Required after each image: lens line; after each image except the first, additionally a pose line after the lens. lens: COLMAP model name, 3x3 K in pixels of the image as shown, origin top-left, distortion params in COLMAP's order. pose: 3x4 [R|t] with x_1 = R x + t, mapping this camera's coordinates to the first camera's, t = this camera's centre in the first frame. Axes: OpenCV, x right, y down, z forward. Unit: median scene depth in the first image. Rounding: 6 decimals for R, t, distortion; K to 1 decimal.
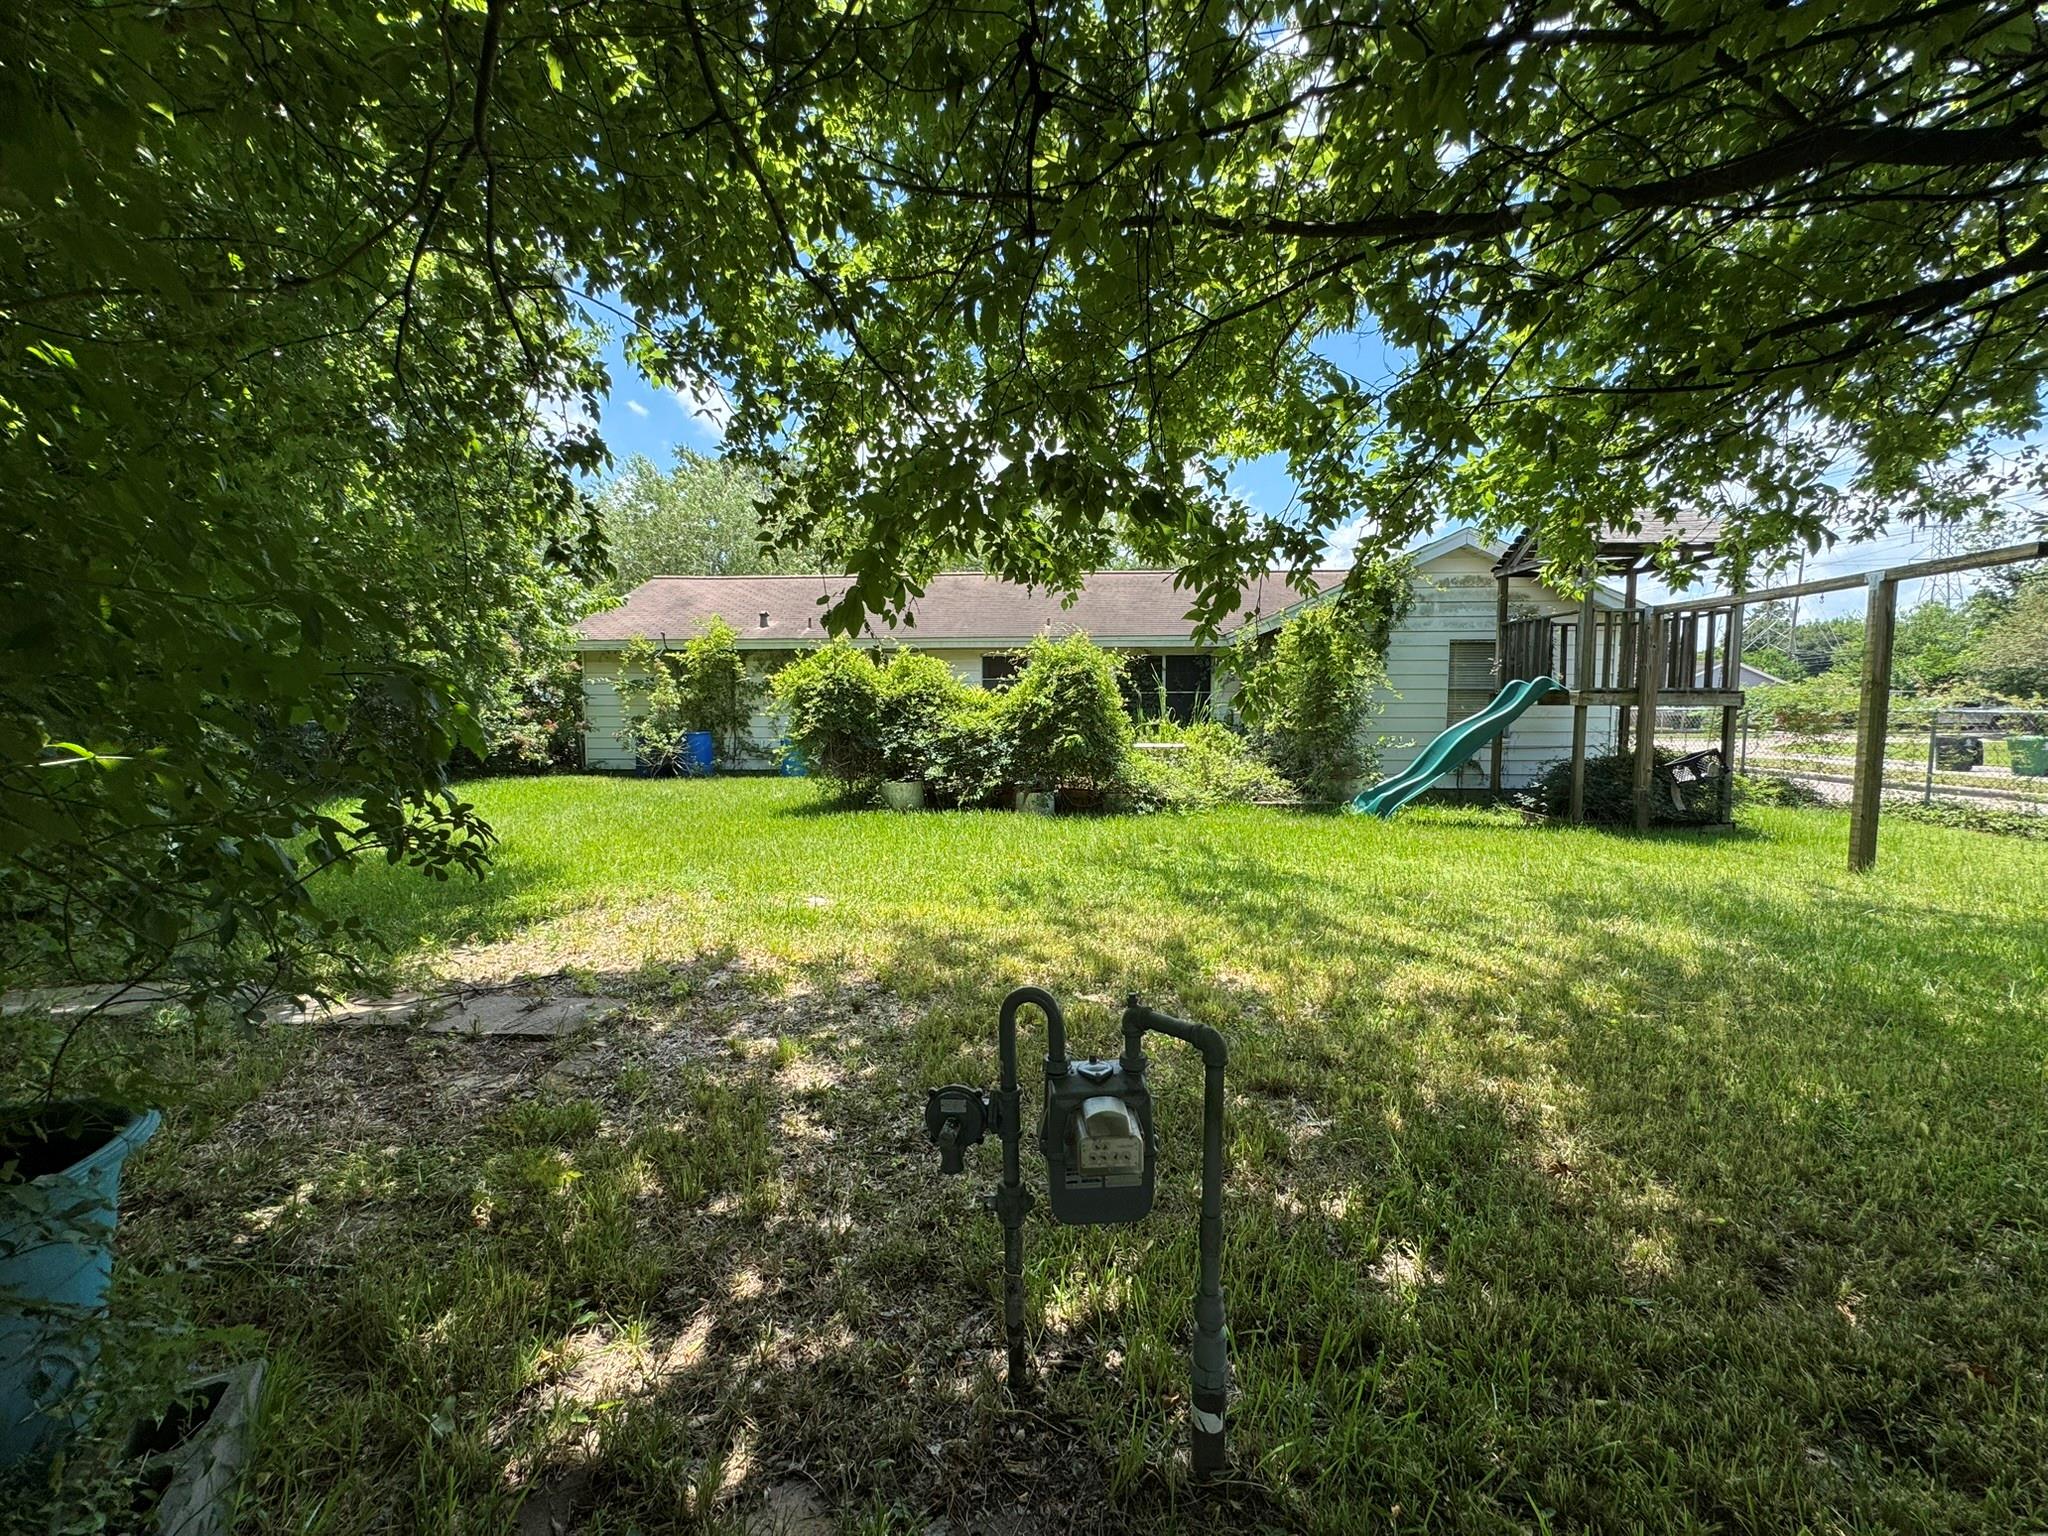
lens RADIAL K [[826.1, 0, 1028.3], [0, 826.1, 767.0], [0, 0, 1]] dist [0.000594, -0.000811]
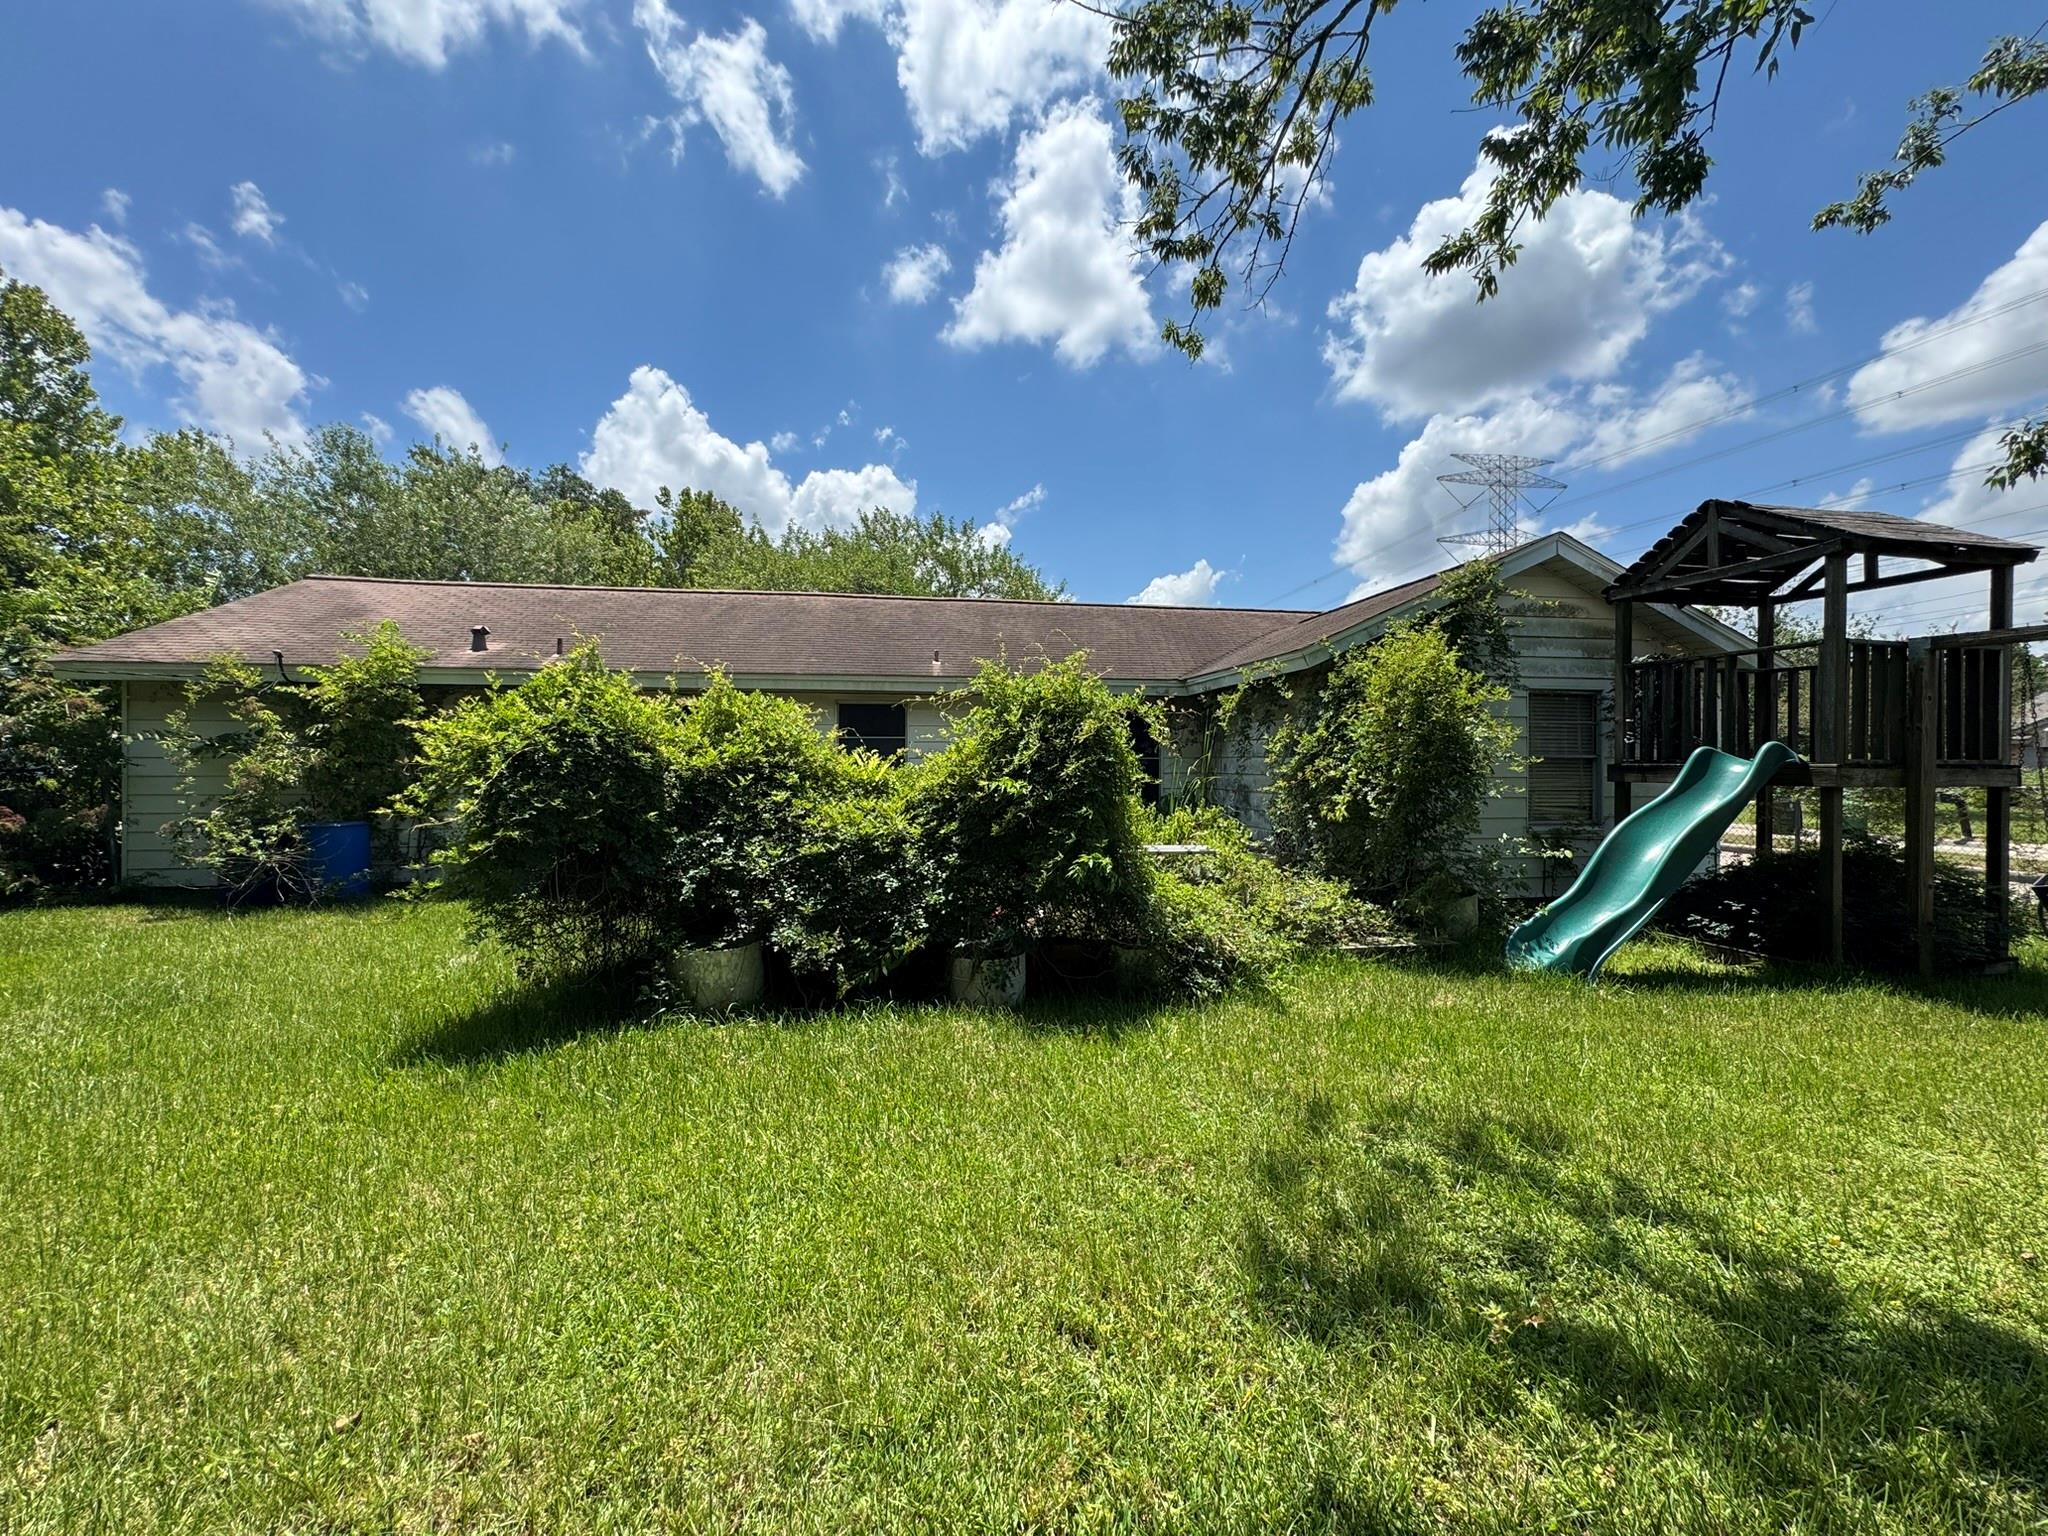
lens RADIAL K [[826.1, 0, 1016.1], [0, 826.1, 763.6], [0, 0, 1]] dist [0.000594, -0.000811]
pose [[0.977457, 0.003601, 0.211104, -0.083537], [0.012504, 0.997112, -0.074905, -0.049956], [-0.210765, 0.075856, 0.974589, 0.478623]]
